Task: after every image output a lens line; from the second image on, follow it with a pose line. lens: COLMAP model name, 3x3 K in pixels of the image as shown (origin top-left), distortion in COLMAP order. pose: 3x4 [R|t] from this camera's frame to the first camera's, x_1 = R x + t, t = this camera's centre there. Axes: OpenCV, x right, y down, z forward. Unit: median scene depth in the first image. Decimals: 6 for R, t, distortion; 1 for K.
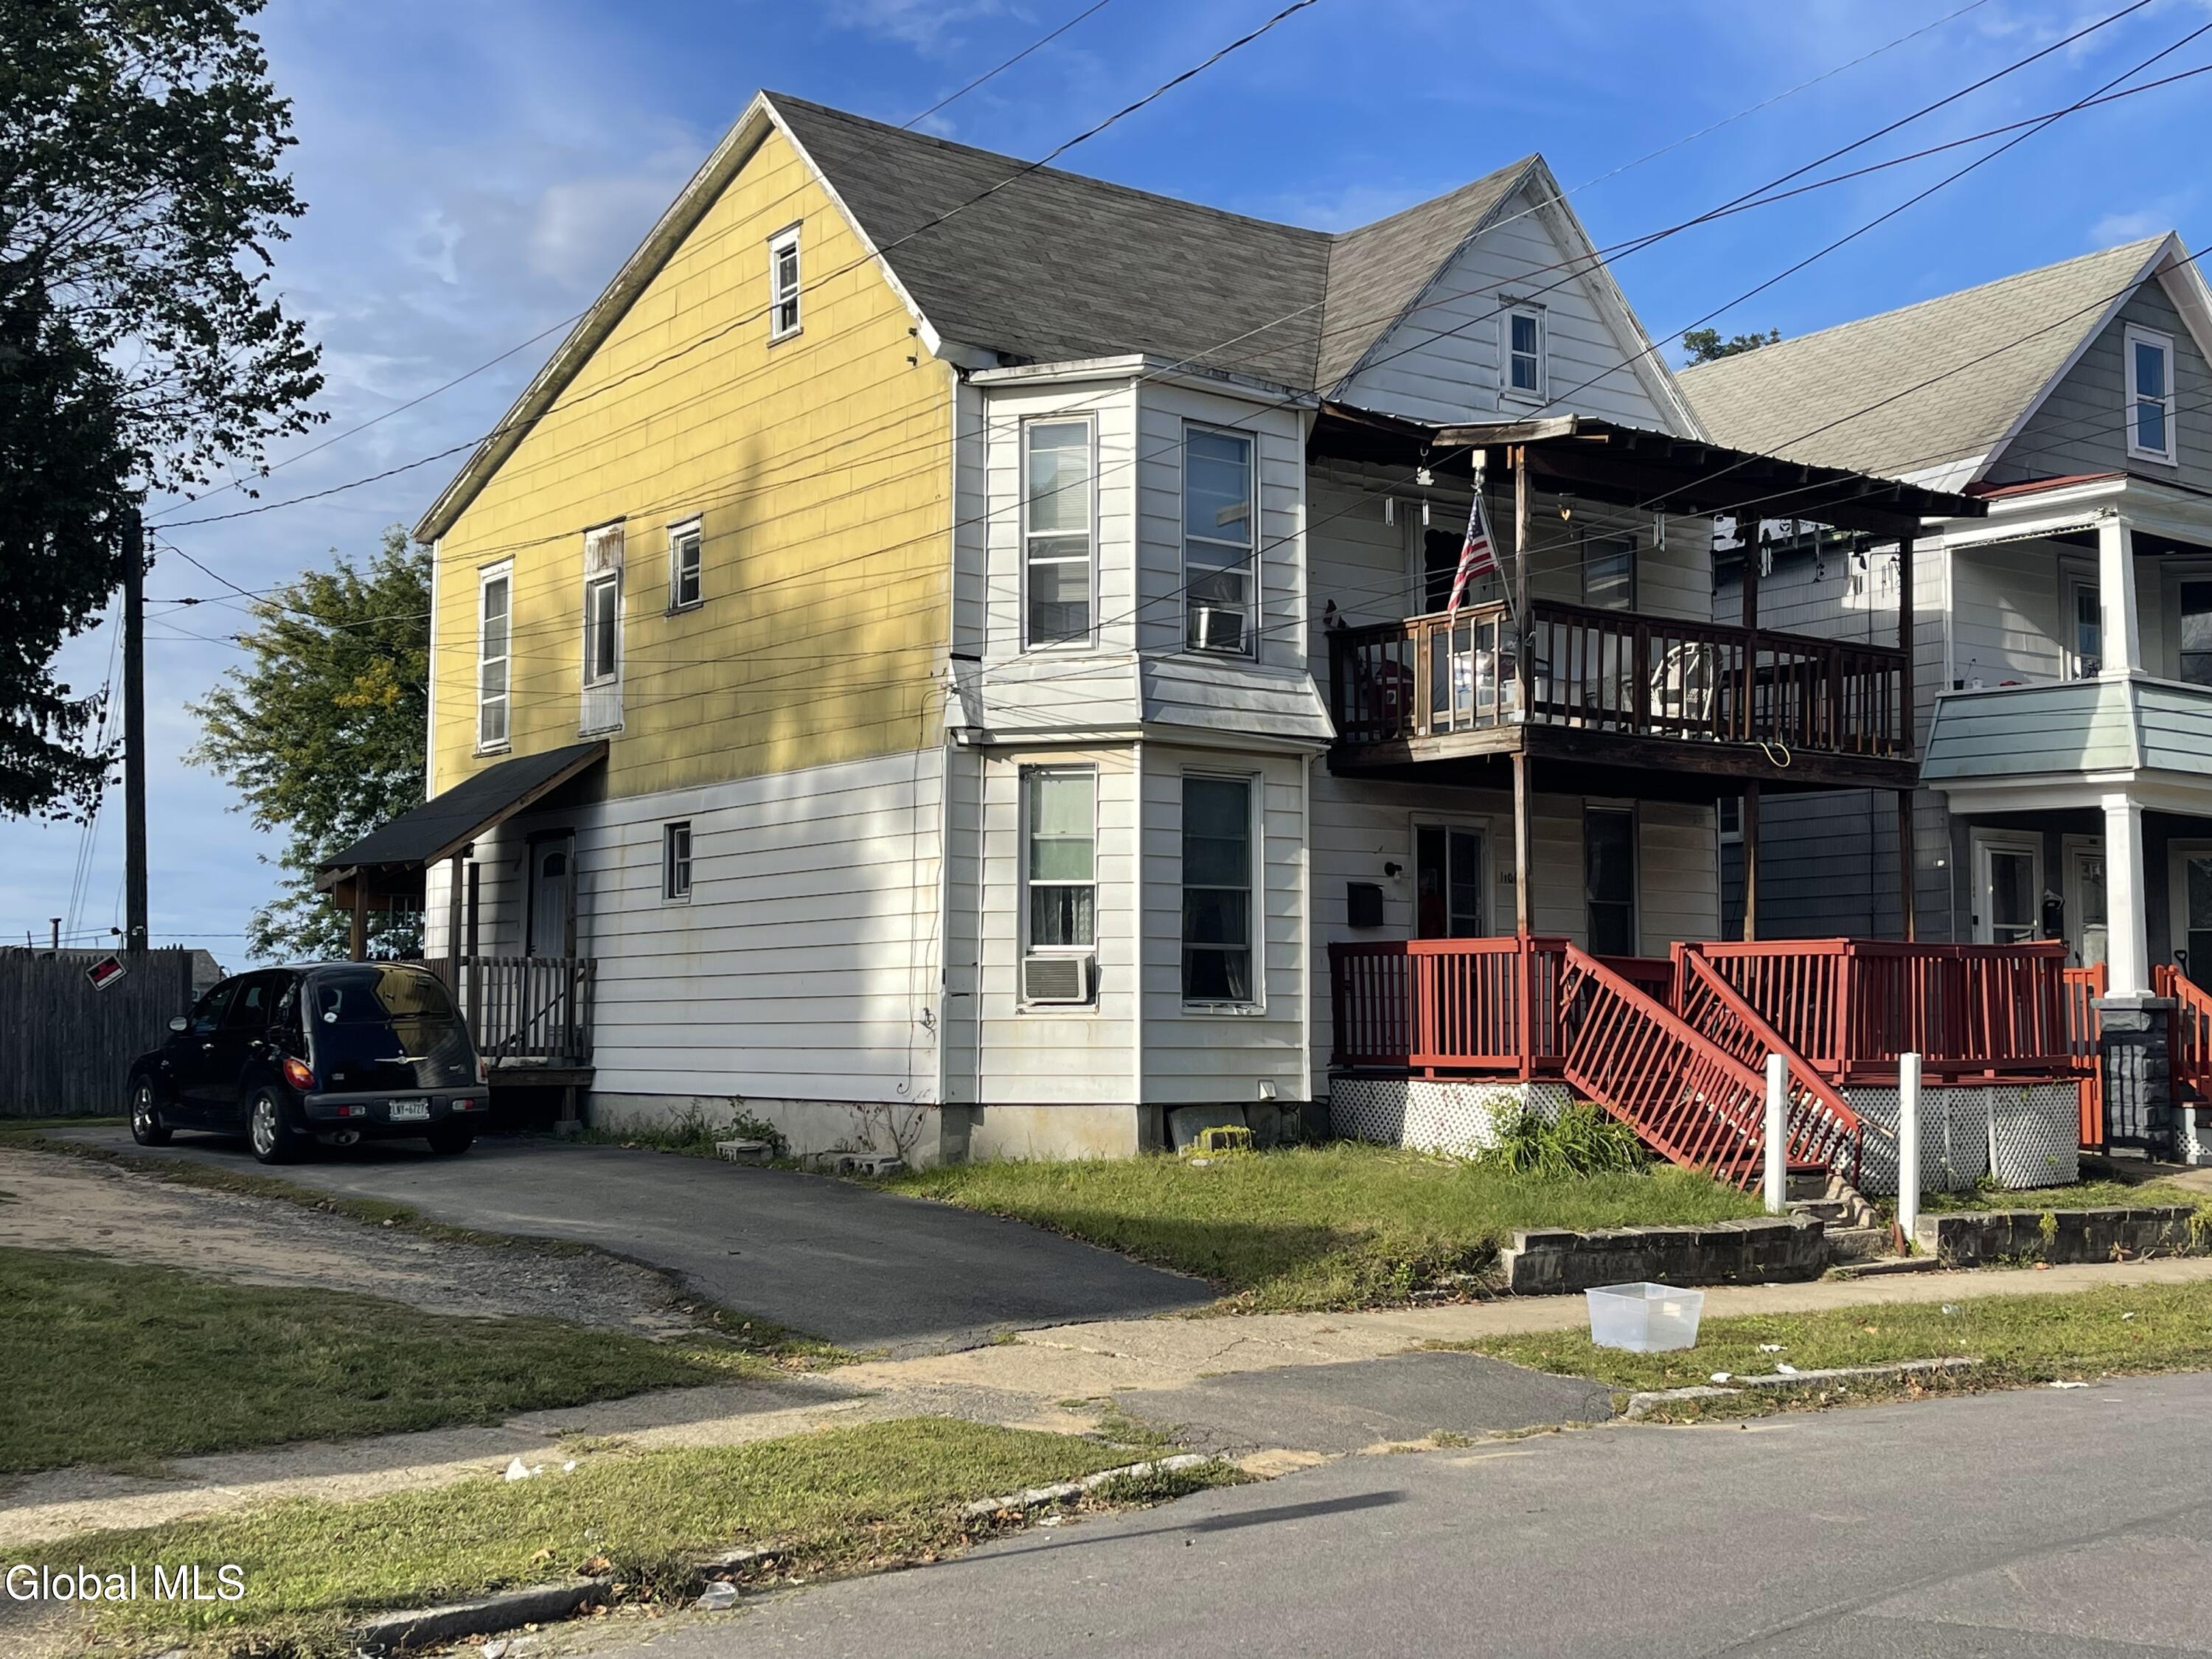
lens RADIAL K [[2529.0, 0, 1111.3], [0, 2529.0, 851.6], [0, 0, 1]] dist [0.137713, -0.361251]
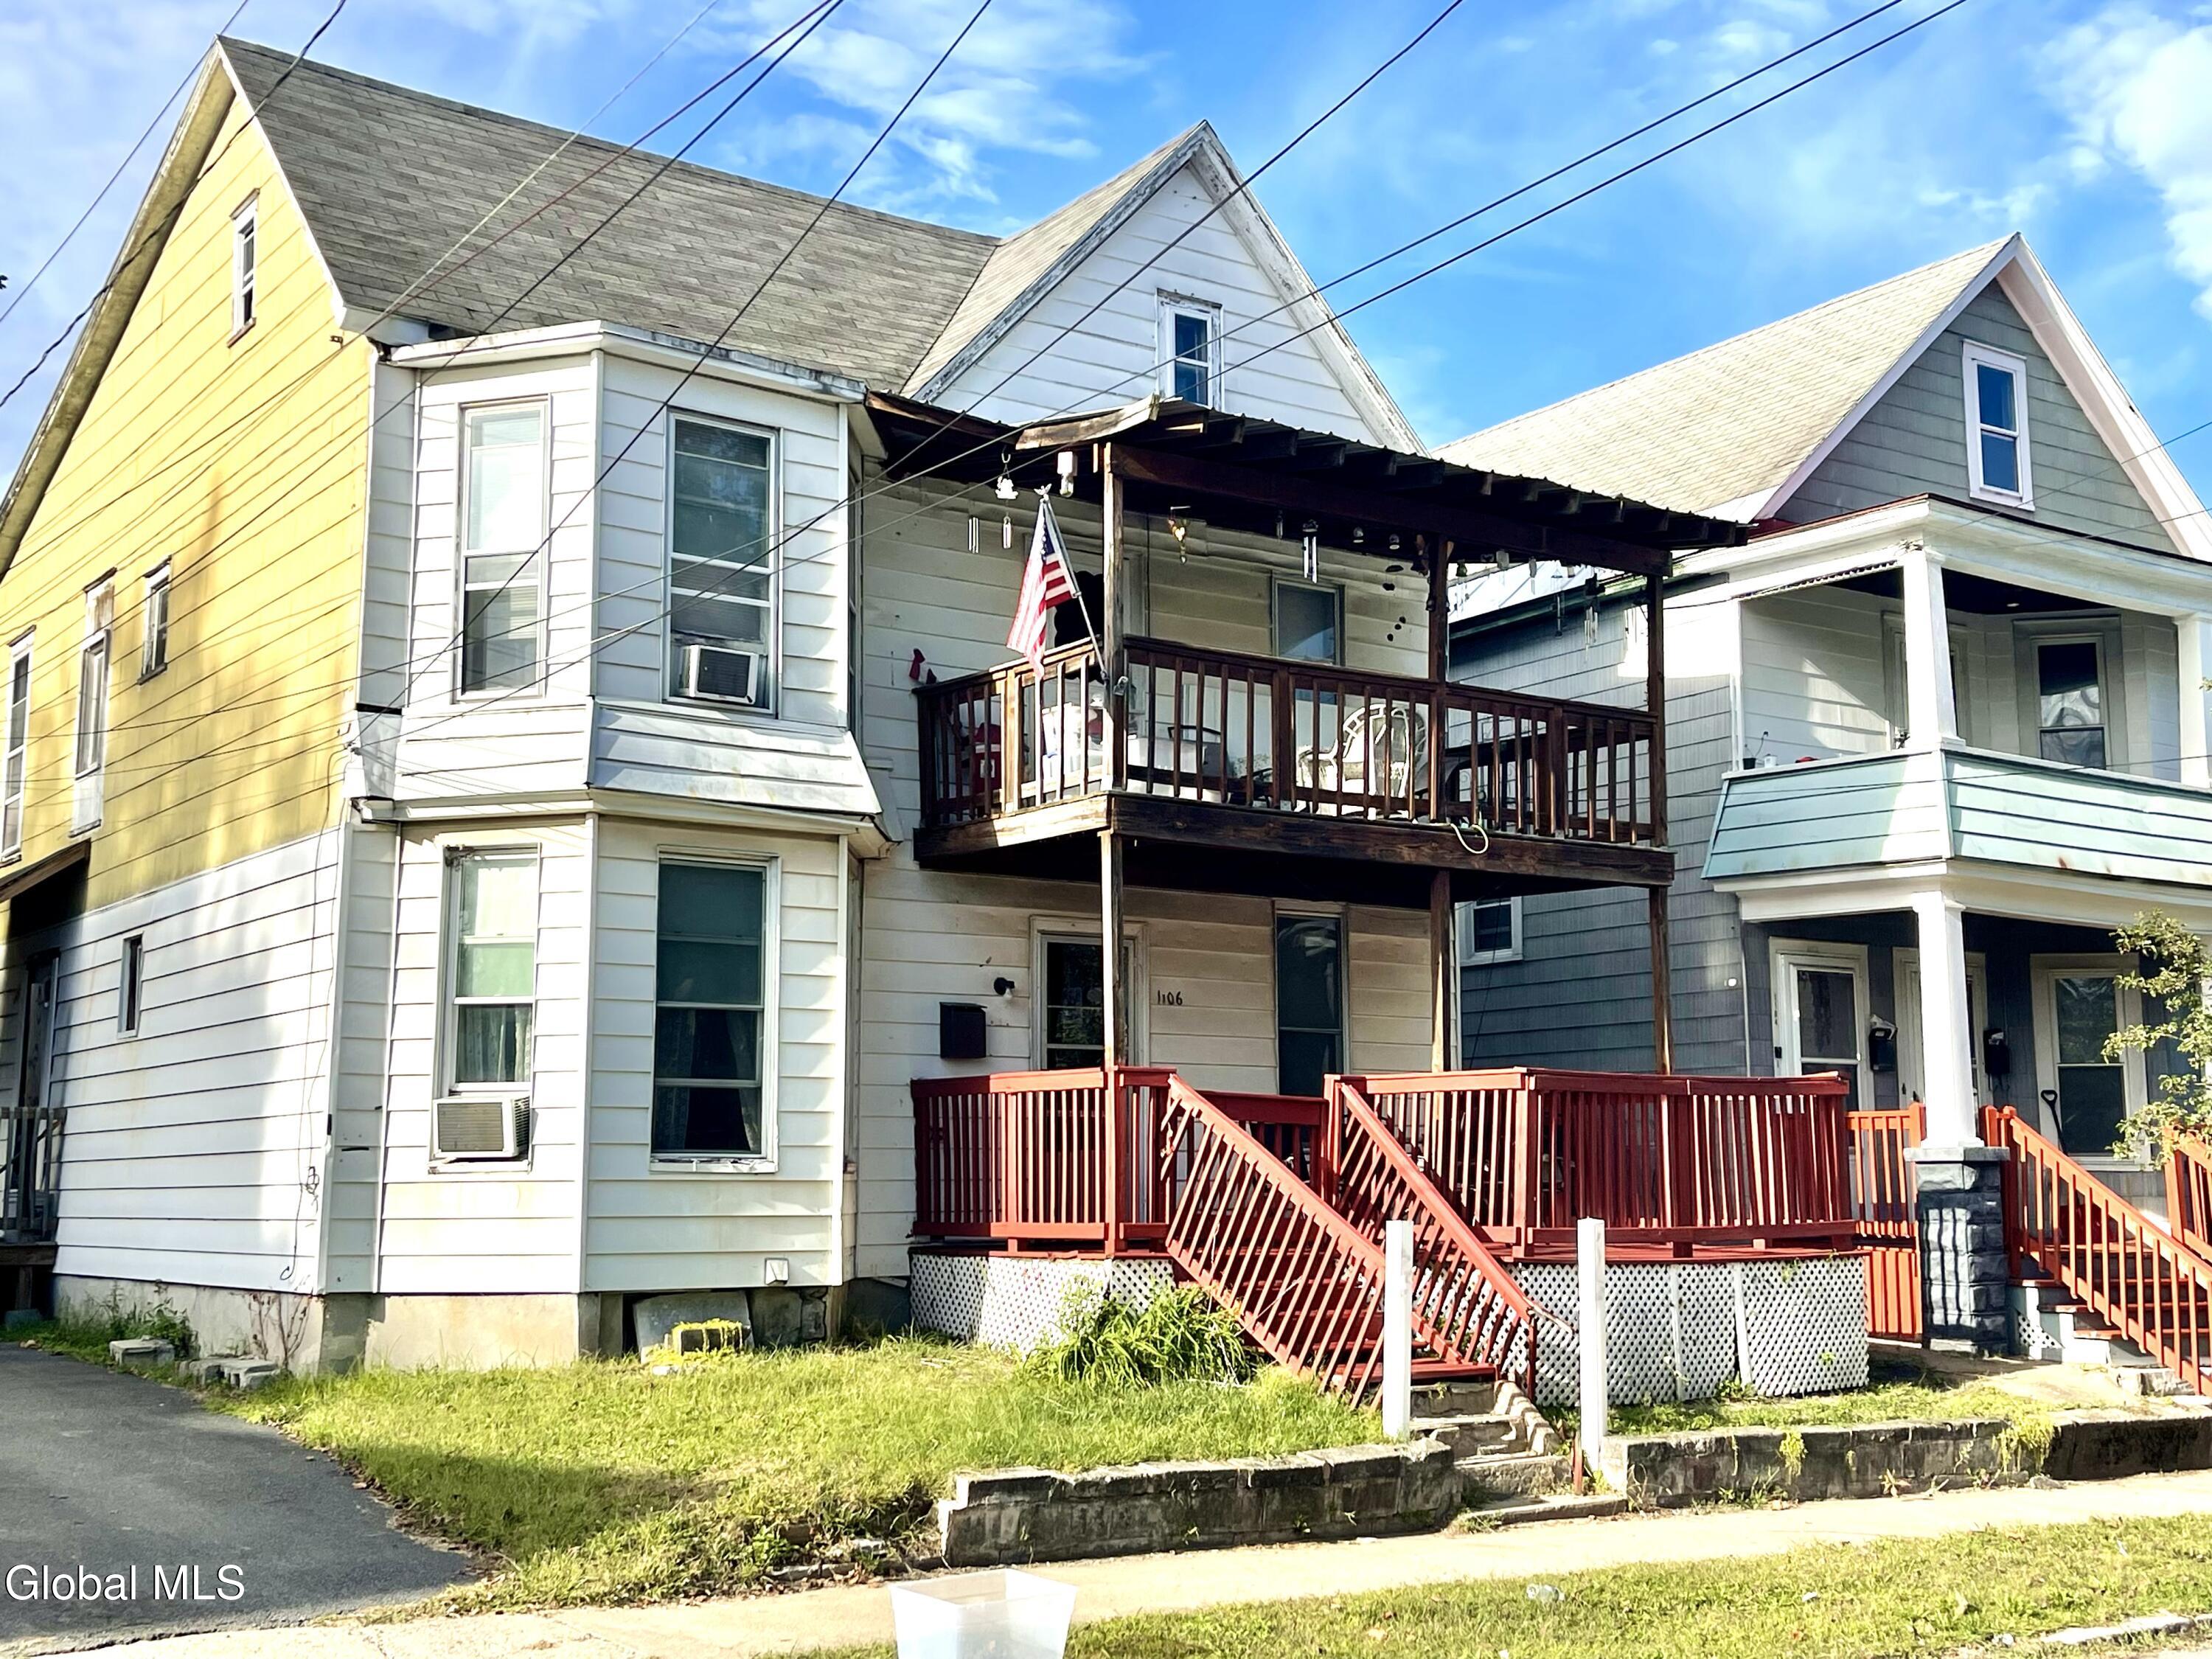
lens RADIAL K [[2541.6, 0, 1096.0], [0, 2541.6, 830.2], [0, 0, 1]] dist [0.135219, -0.364195]
pose [[0.999691, -0.006693, -0.023950, 0.176506], [0.004979, 0.997467, -0.070951, 0.016445], [0.024364, 0.070810, 0.997192, 0.222112]]
